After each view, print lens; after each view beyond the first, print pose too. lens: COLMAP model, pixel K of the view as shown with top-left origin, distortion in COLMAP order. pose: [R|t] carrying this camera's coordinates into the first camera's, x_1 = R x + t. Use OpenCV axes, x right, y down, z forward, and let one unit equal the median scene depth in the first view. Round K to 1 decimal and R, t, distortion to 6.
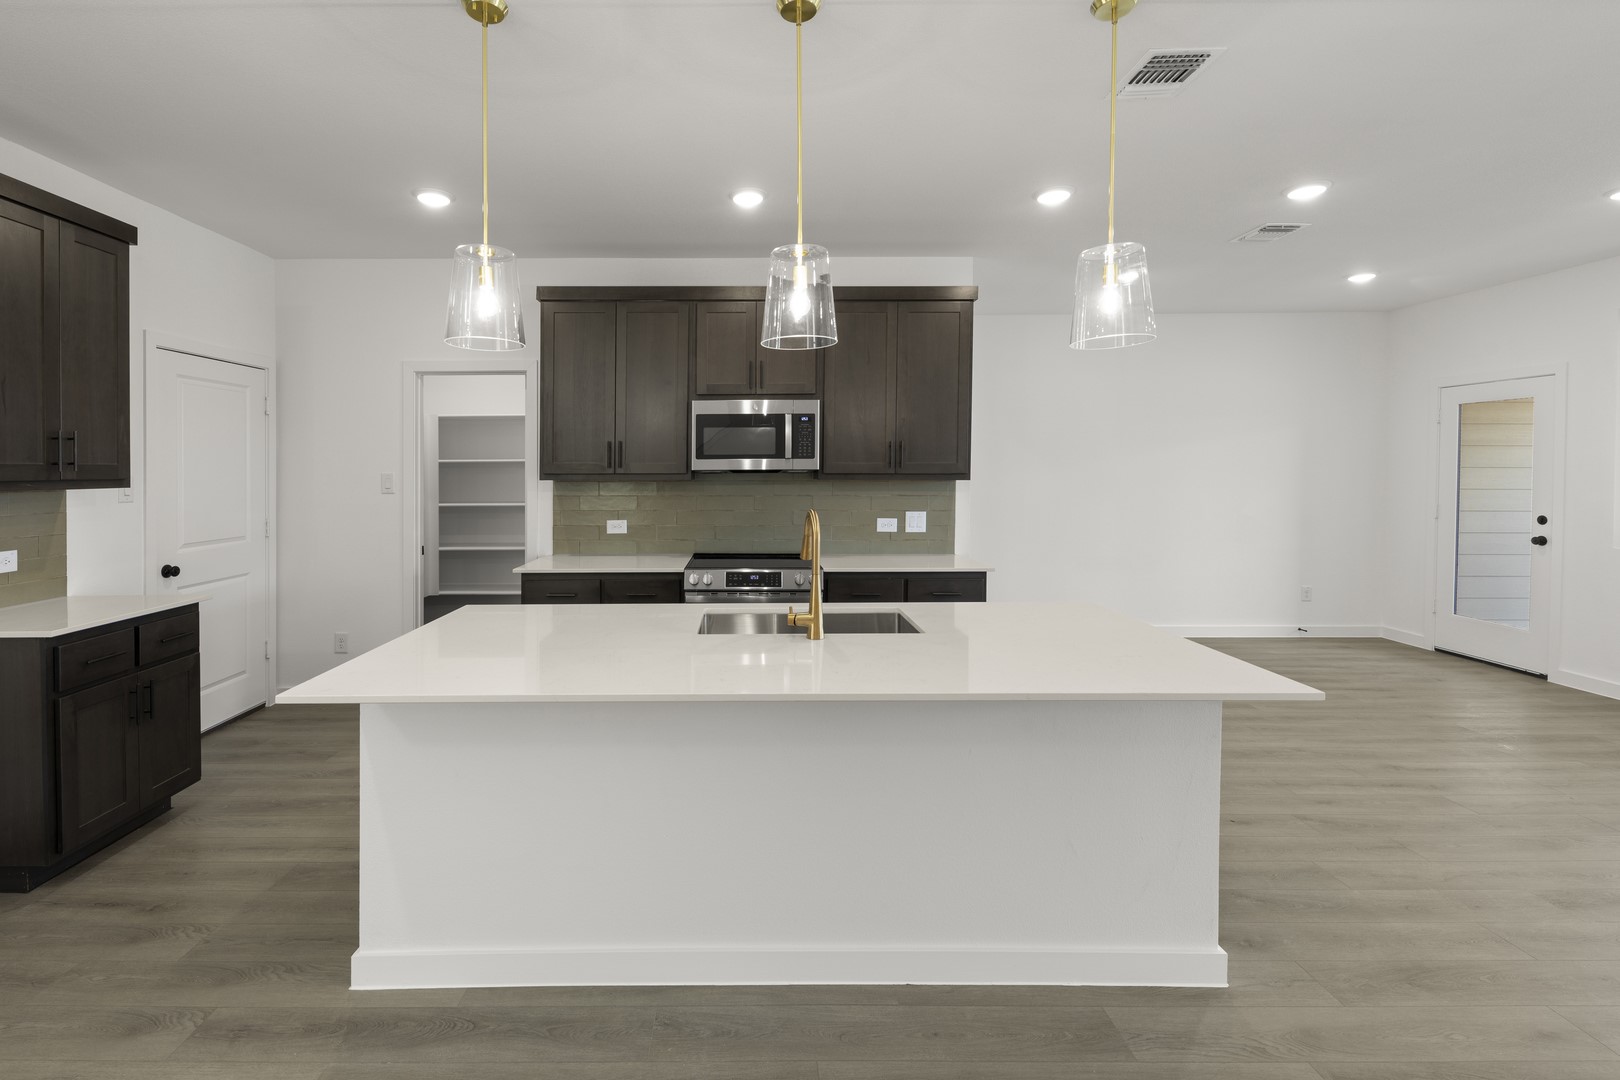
lens RADIAL K [[708.1, 0, 744.0], [0, 708.1, 492.8], [0, 0, 1]] dist [0.007851, -0.000075]
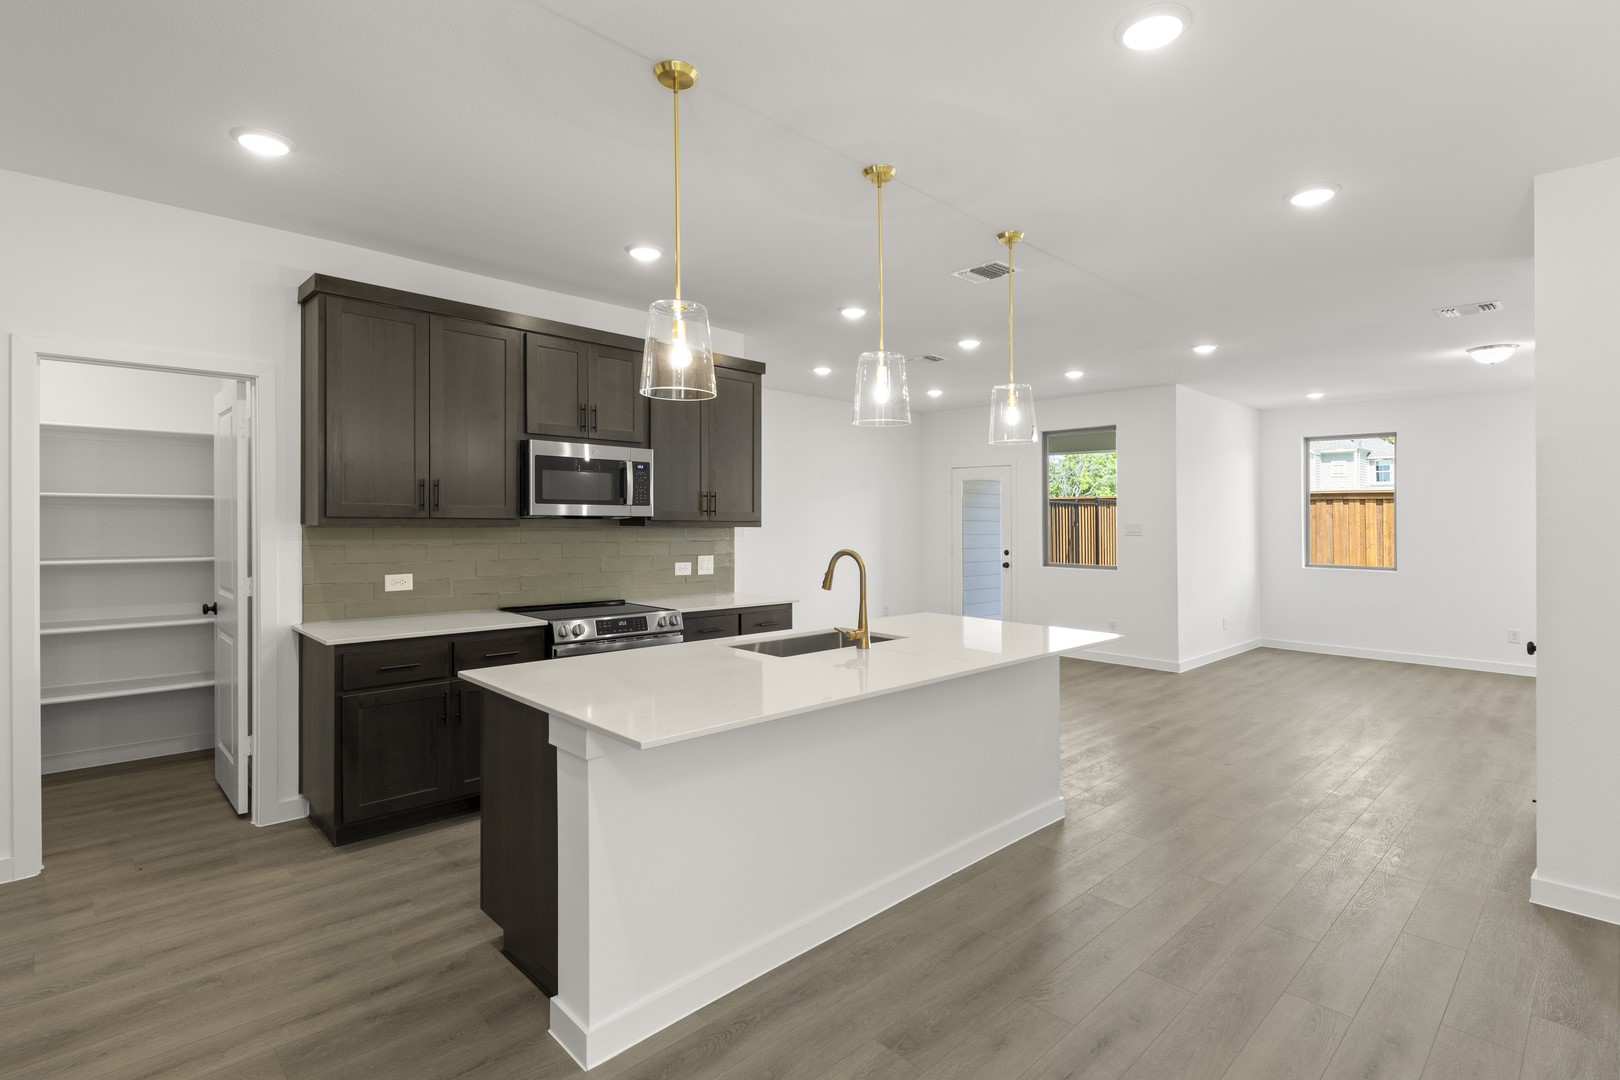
lens RADIAL K [[772.2, 0, 811.5], [0, 772.2, 527.4], [0, 0, 1]] dist [0.006075, -0.000677]
pose [[0.716064, 0.004237, 0.698022, -0.510787], [0.009102, 0.999840, -0.015406, 0.002671], [-0.697975, 0.017385, 0.715911, 0.027891]]
